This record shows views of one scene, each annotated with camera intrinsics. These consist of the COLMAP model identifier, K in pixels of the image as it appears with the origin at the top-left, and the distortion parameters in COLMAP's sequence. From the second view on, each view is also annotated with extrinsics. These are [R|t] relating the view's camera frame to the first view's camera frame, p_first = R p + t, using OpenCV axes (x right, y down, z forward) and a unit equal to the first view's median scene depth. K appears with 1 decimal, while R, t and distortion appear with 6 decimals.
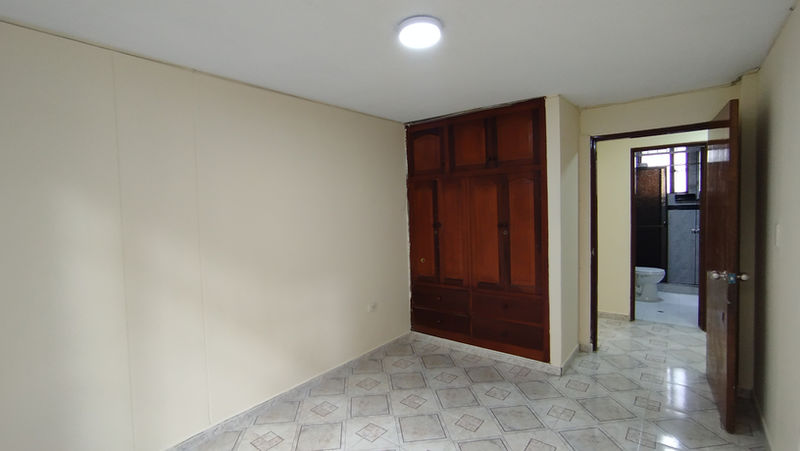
lens RADIAL K [[365.0, 0, 406.2], [0, 365.0, 225.9], [0, 0, 1]] dist [-0.019189, 0.009602]
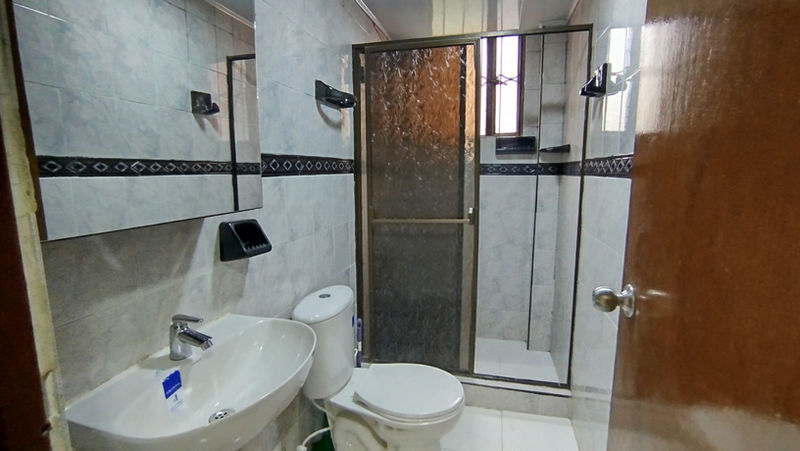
lens RADIAL K [[365.0, 0, 399.0], [0, 365.0, 224.9], [0, 0, 1]] dist [-0.019189, 0.009602]
pose [[0.918923, -0.037658, 0.392634, 0.423320], [-0.000974, 0.995212, 0.097730, -0.024915], [-0.394435, -0.090189, 0.914487, 0.584199]]
